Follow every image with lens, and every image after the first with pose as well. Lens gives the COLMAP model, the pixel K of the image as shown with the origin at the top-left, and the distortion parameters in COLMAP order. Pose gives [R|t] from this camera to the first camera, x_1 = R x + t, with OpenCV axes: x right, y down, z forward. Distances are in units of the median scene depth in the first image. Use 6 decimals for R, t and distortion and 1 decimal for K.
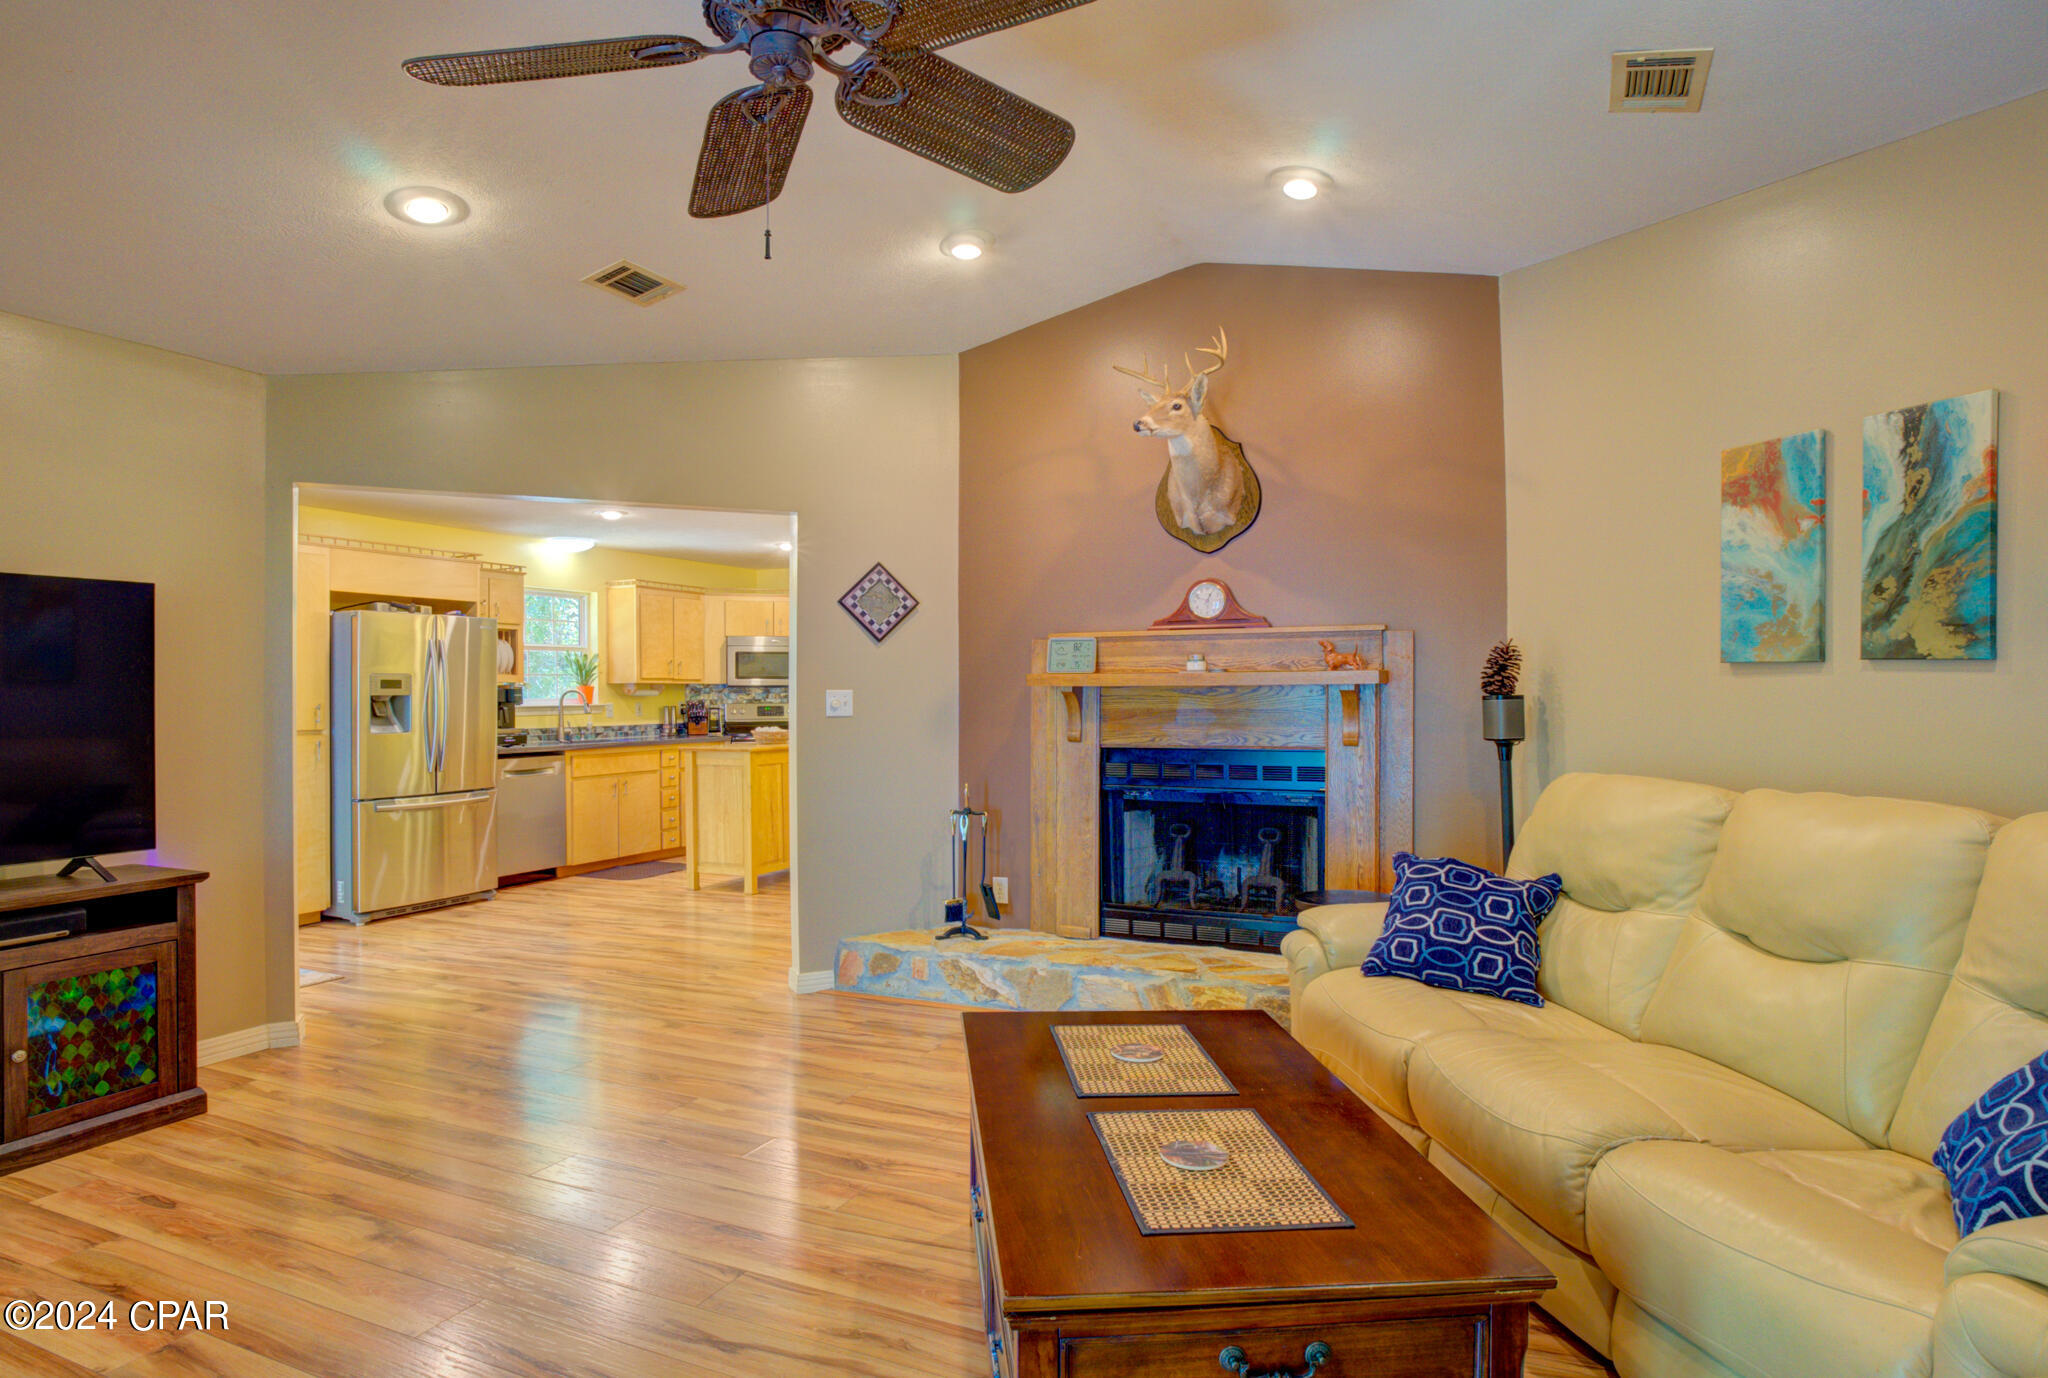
lens RADIAL K [[1181.2, 0, 1151.5], [0, 1181.2, 685.6], [0, 0, 1]] dist [-0.001338, -0.000577]
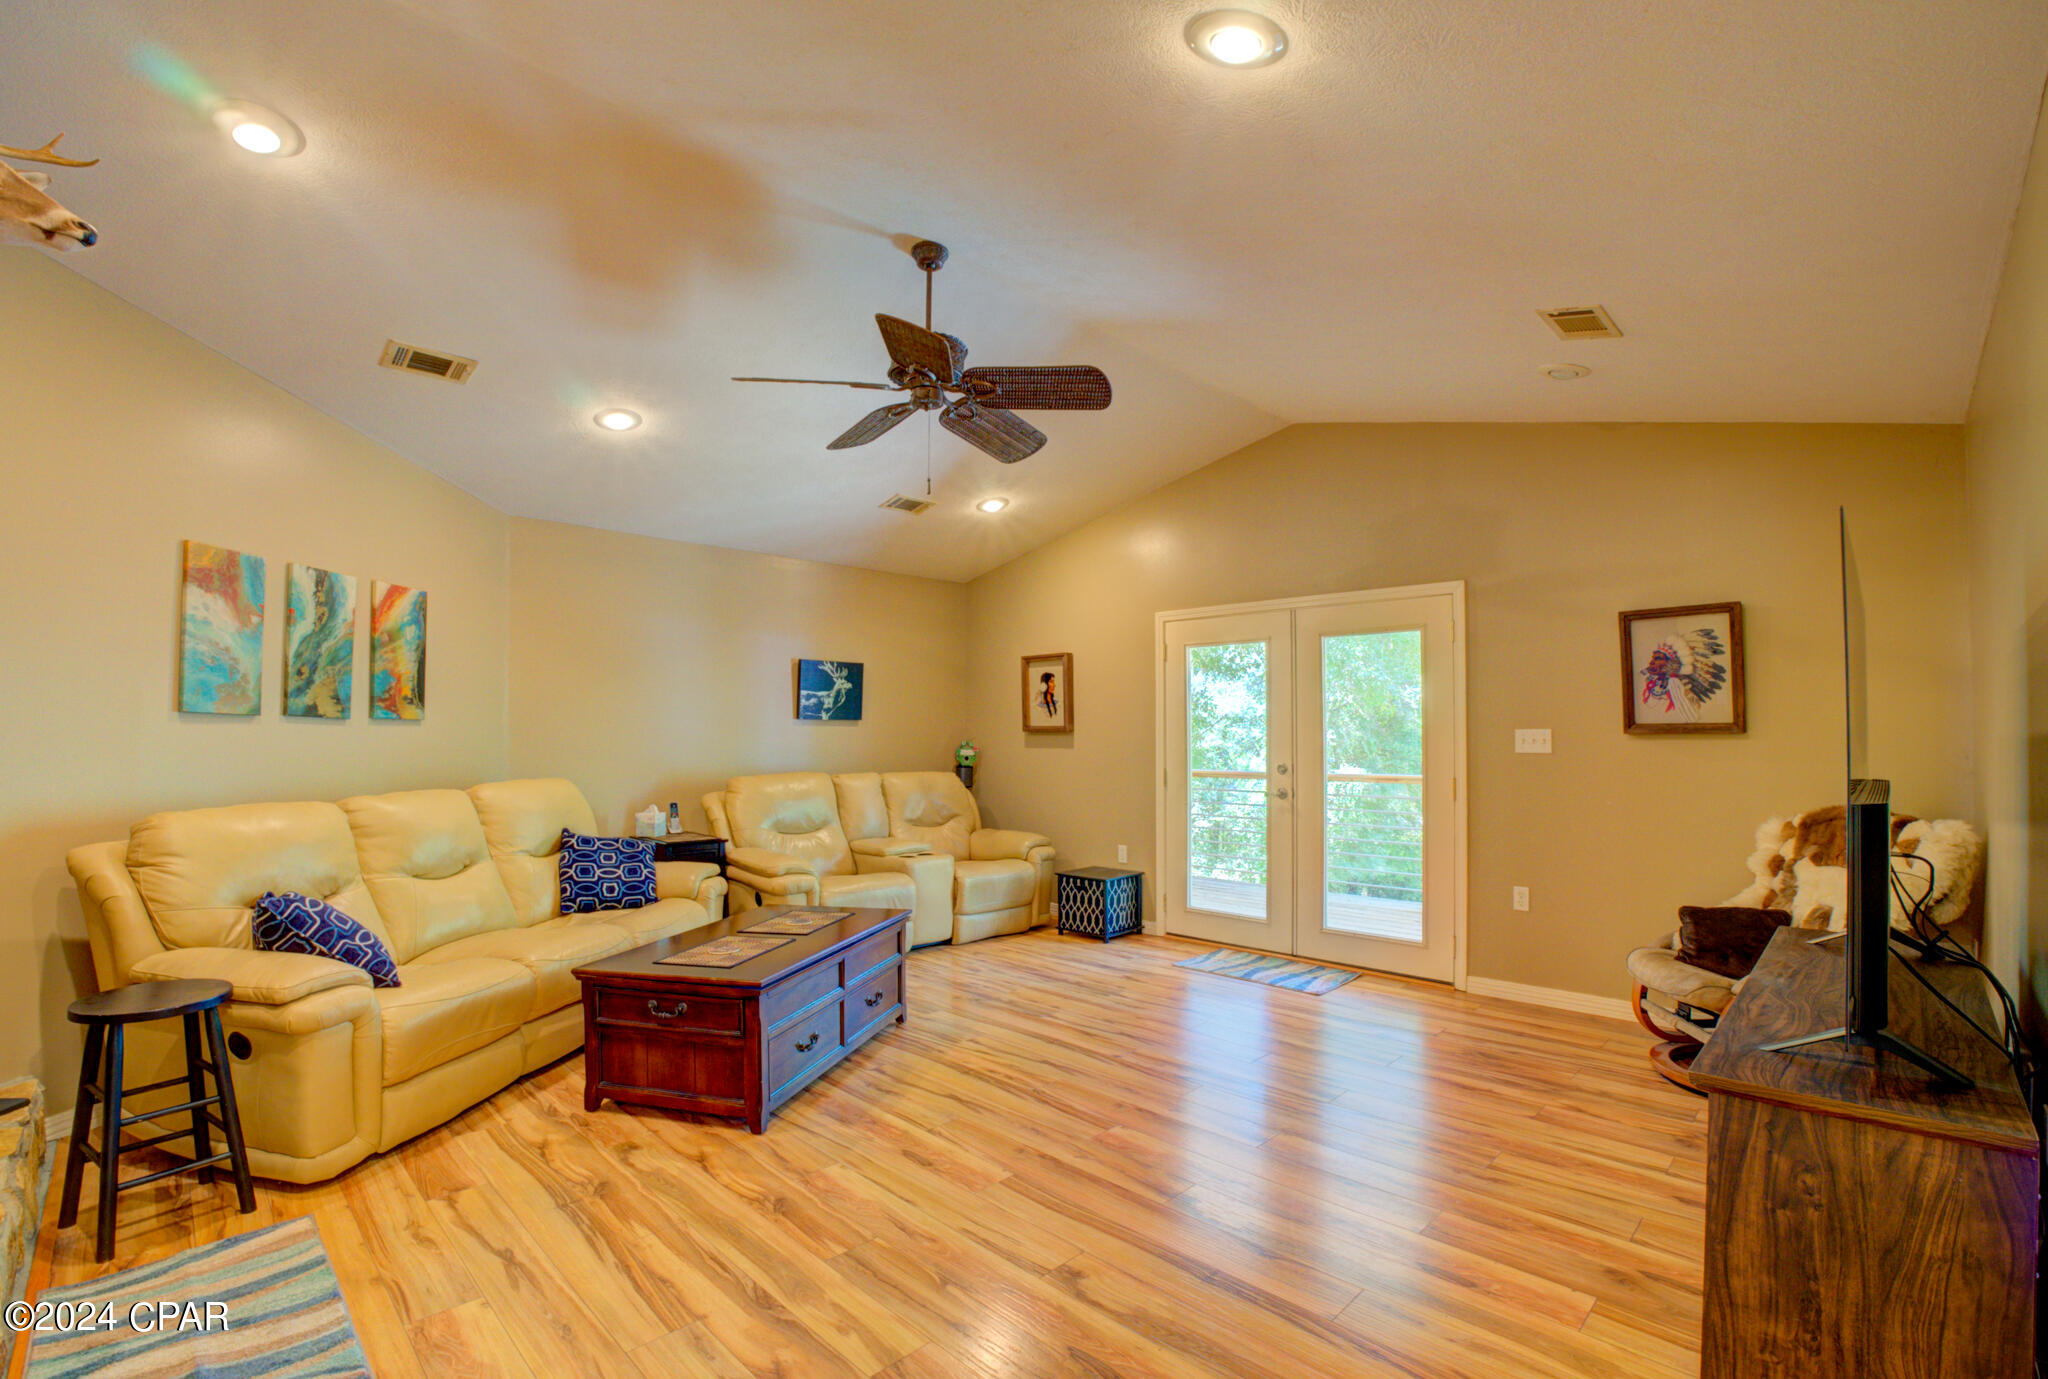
lens RADIAL K [[907.7, 0, 1022.9], [0, 907.7, 709.9], [0, 0, 1]] dist [-0.055525, 0.000431]
pose [[-0.908142, 0.017060, 0.418315, -0.777230], [0.003127, 0.999418, -0.033971, 0.013030], [-0.418651, -0.029543, -0.907667, 1.656435]]
